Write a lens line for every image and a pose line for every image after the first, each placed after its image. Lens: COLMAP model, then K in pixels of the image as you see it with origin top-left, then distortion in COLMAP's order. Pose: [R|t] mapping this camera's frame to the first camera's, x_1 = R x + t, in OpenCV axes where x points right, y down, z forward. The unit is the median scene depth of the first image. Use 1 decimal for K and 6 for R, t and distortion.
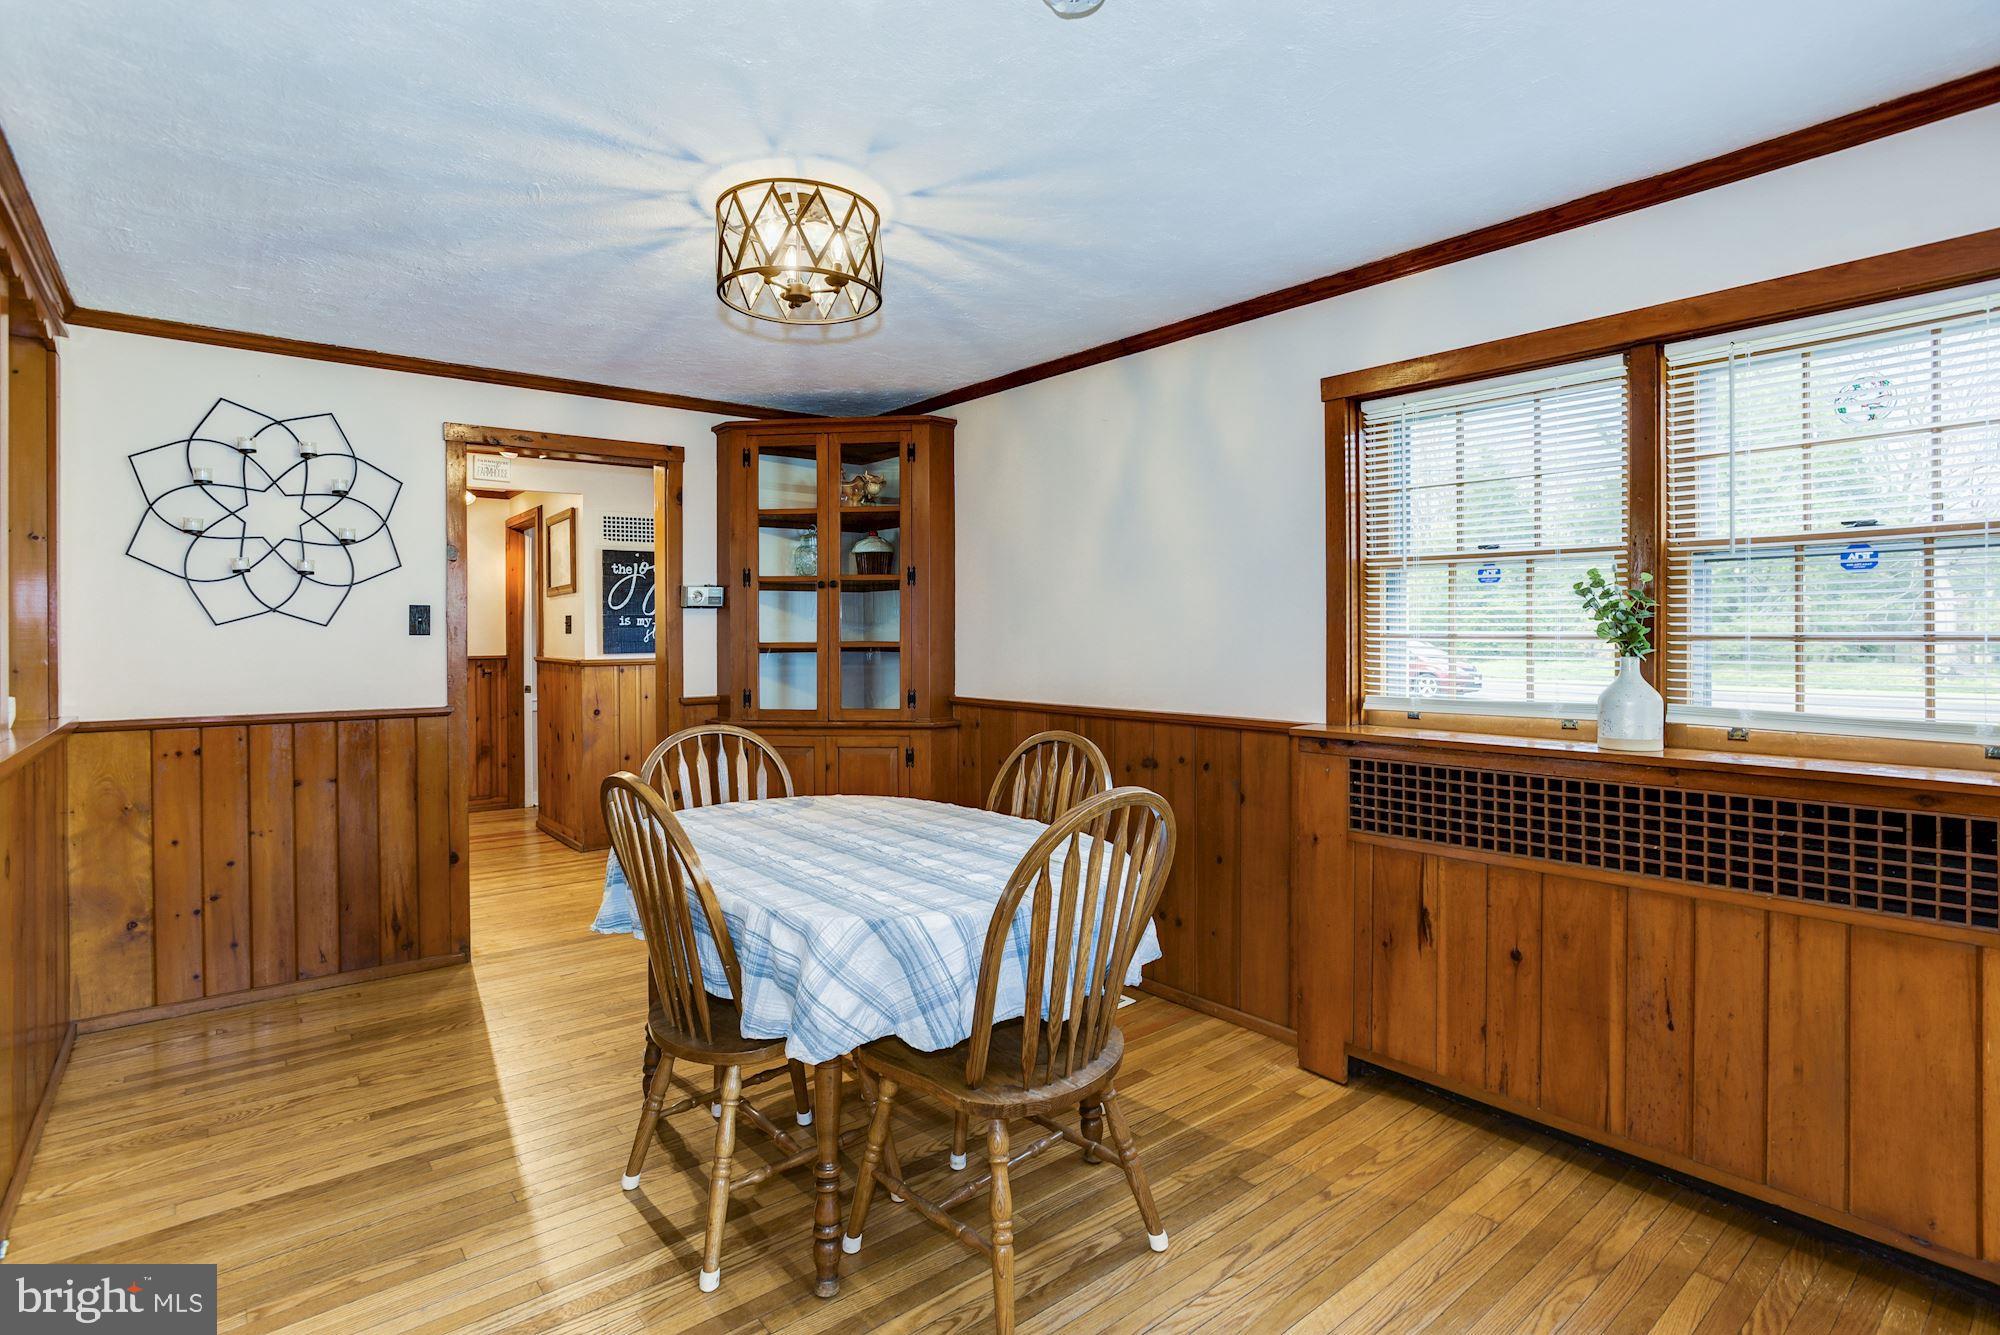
lens RADIAL K [[967.9, 0, 993.4], [0, 967.9, 639.2], [0, 0, 1]] dist [-0.002777, -0.000235]
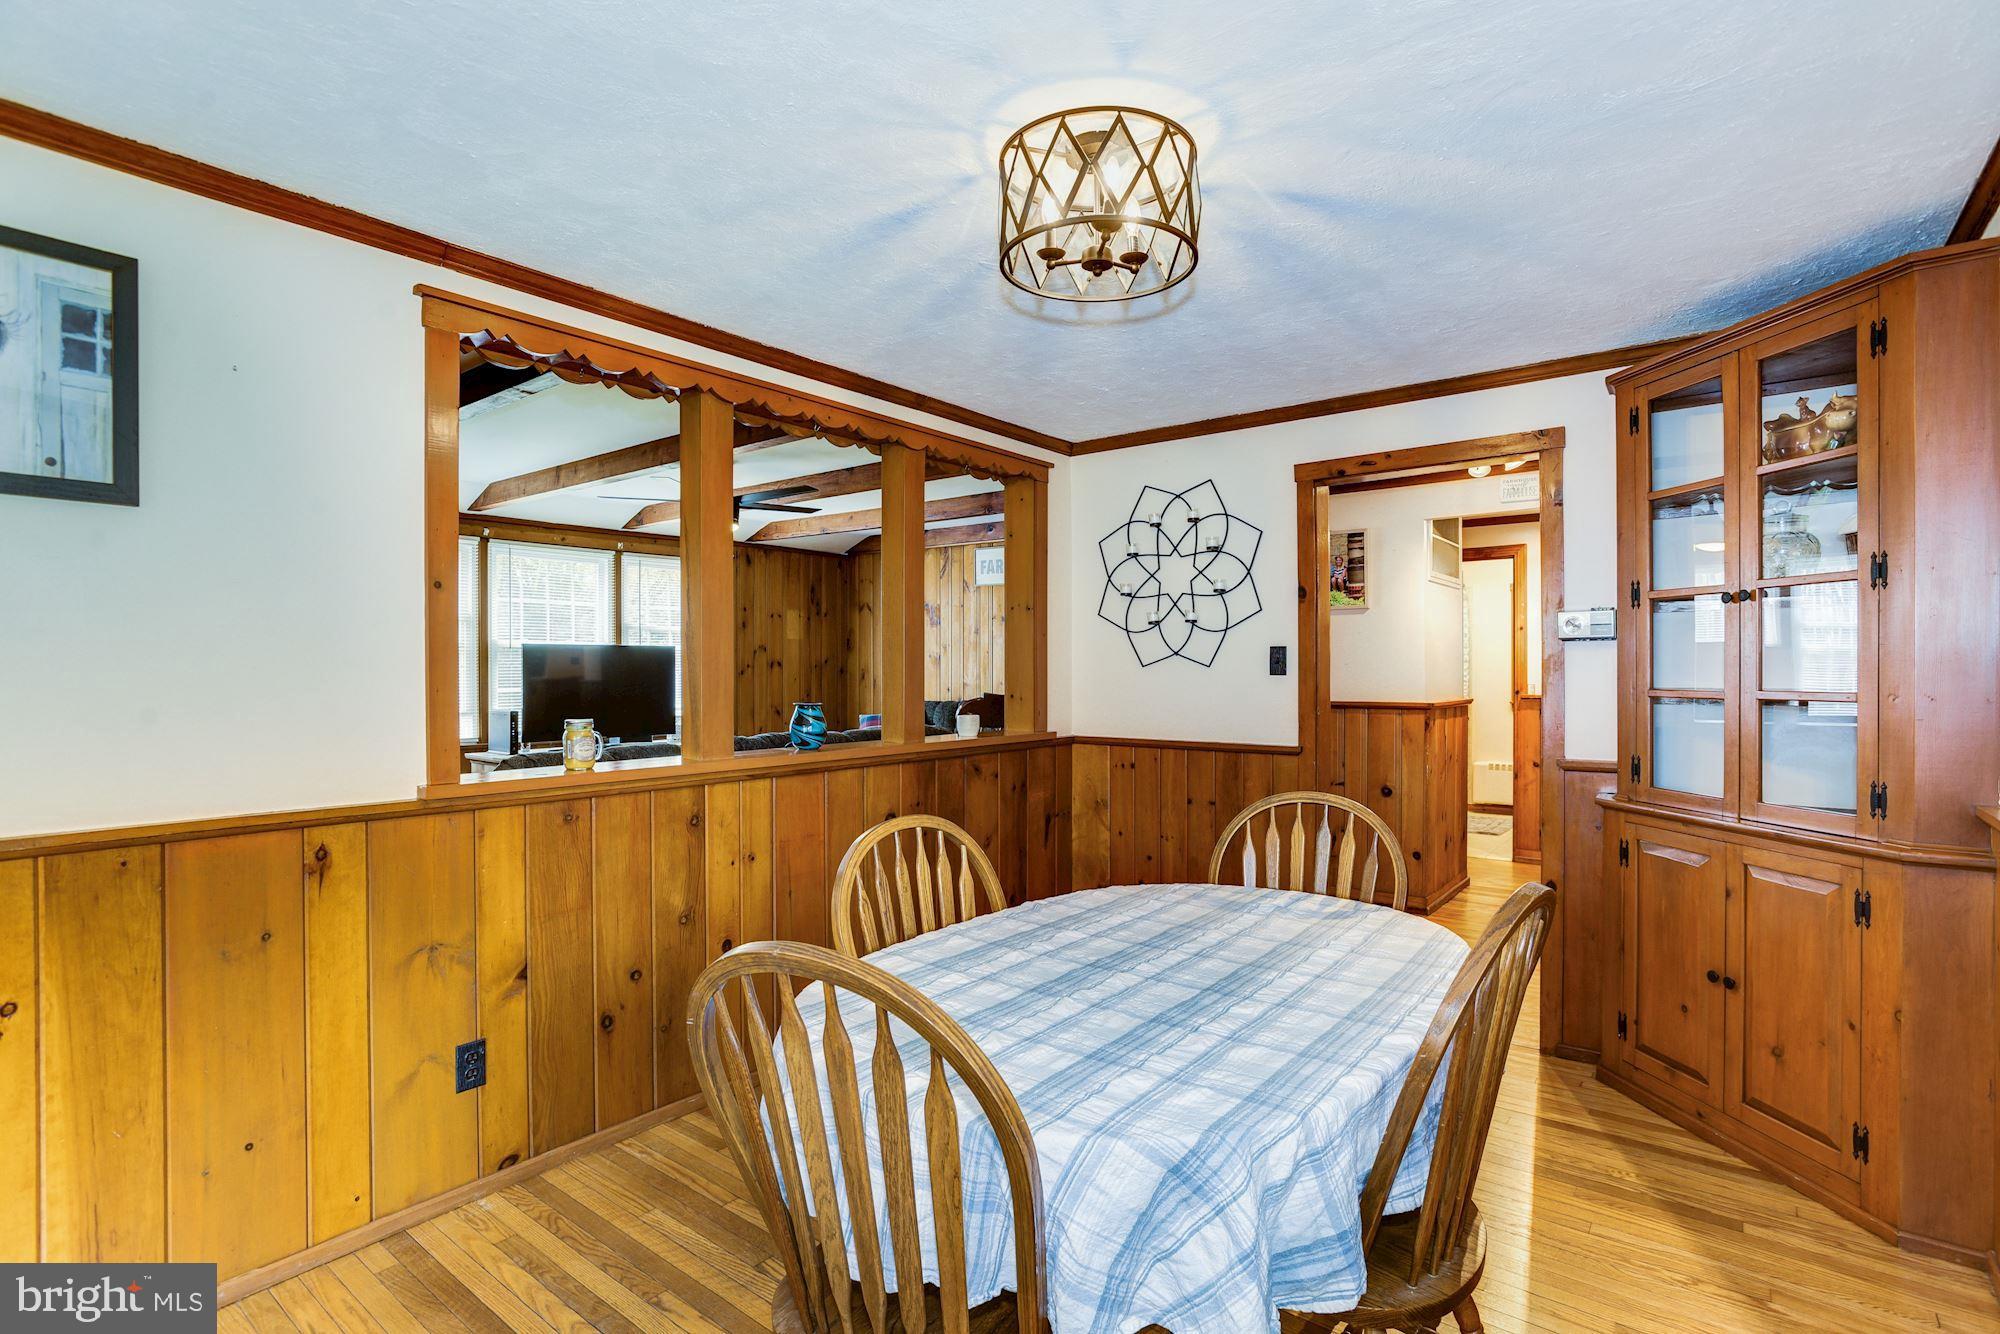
lens RADIAL K [[981.4, 0, 1000.0], [0, 981.4, 667.0], [0, 0, 1]] dist [-0.073265, 0.031403]
pose [[0.224138, 0.000120, -0.974557, 0.383463], [-0.003095, 0.999995, -0.000589, -0.012195], [0.974553, 0.003148, 0.224137, 0.508588]]
